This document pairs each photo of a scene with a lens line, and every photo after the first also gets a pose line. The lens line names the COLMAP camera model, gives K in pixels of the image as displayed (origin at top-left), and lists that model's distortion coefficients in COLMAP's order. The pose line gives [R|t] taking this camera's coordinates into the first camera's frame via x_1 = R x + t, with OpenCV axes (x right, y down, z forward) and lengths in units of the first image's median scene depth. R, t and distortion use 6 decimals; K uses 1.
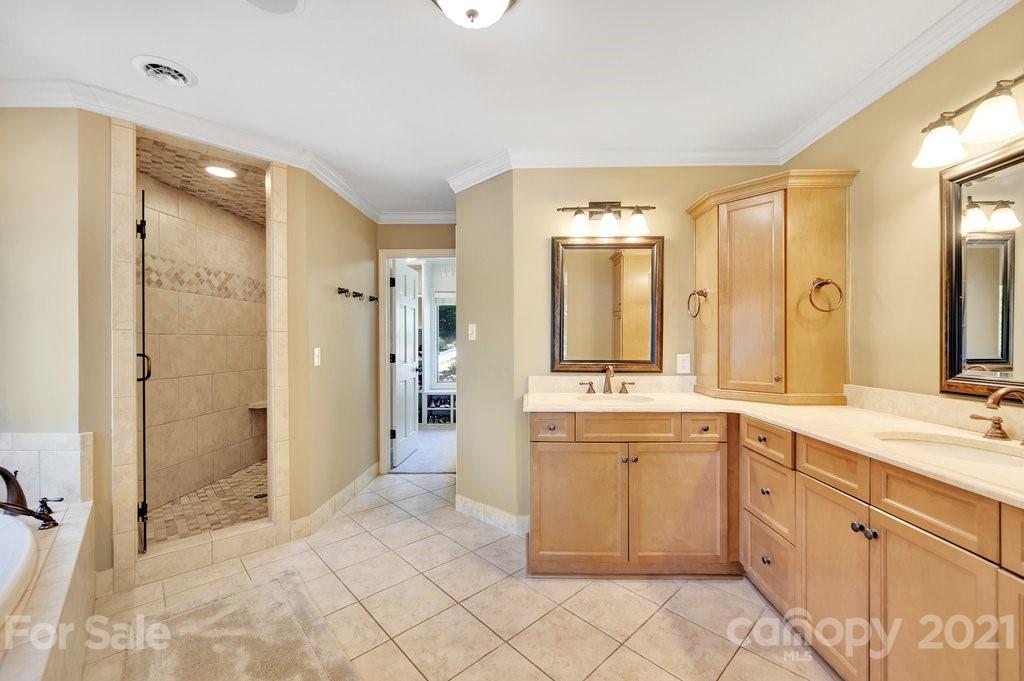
lens RADIAL K [[414.9, 0, 512.6], [0, 414.9, 343.9], [0, 0, 1]] dist [-0.000242, -0.000058]
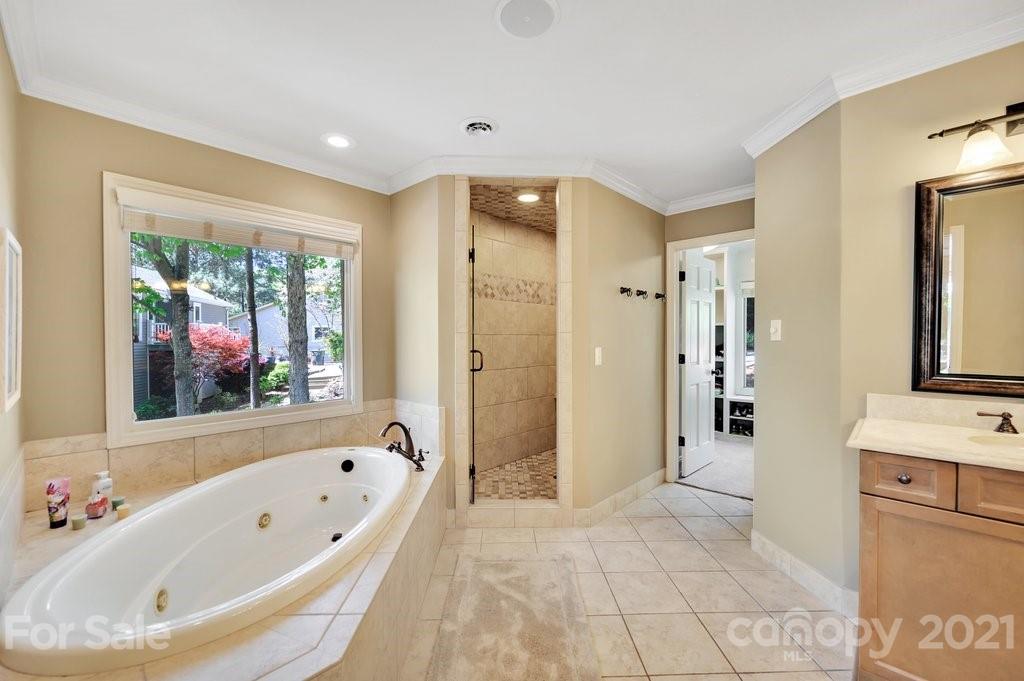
lens RADIAL K [[414.9, 0, 501.3], [0, 414.9, 344.8], [0, 0, 1]] dist [-0.000242, -0.000058]
pose [[0.748331, 0.007833, -0.663280, 0.041067], [-0.002185, 0.999954, 0.009344, -0.008382], [0.663322, -0.005543, 0.748313, 0.084376]]
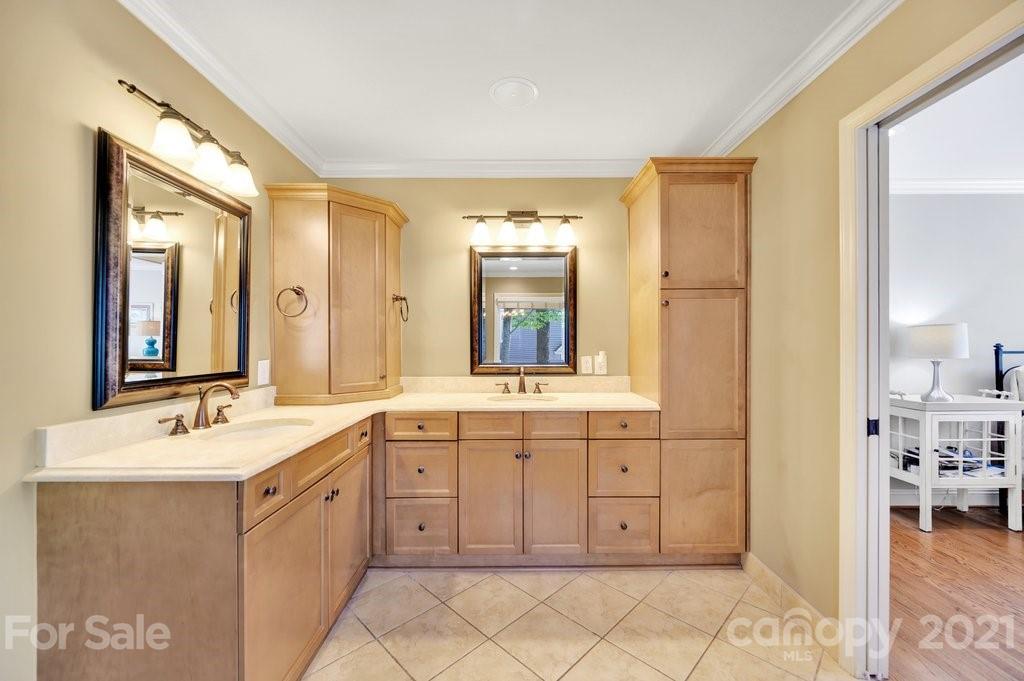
lens RADIAL K [[414.9, 0, 518.4], [0, 414.9, 339.1], [0, 0, 1]] dist [-0.000242, -0.000058]
pose [[-0.067004, 0.012451, 0.997675, -0.416104], [0.007707, 0.999899, -0.011961, -0.003582], [-0.997723, 0.006888, -0.067093, 0.547177]]
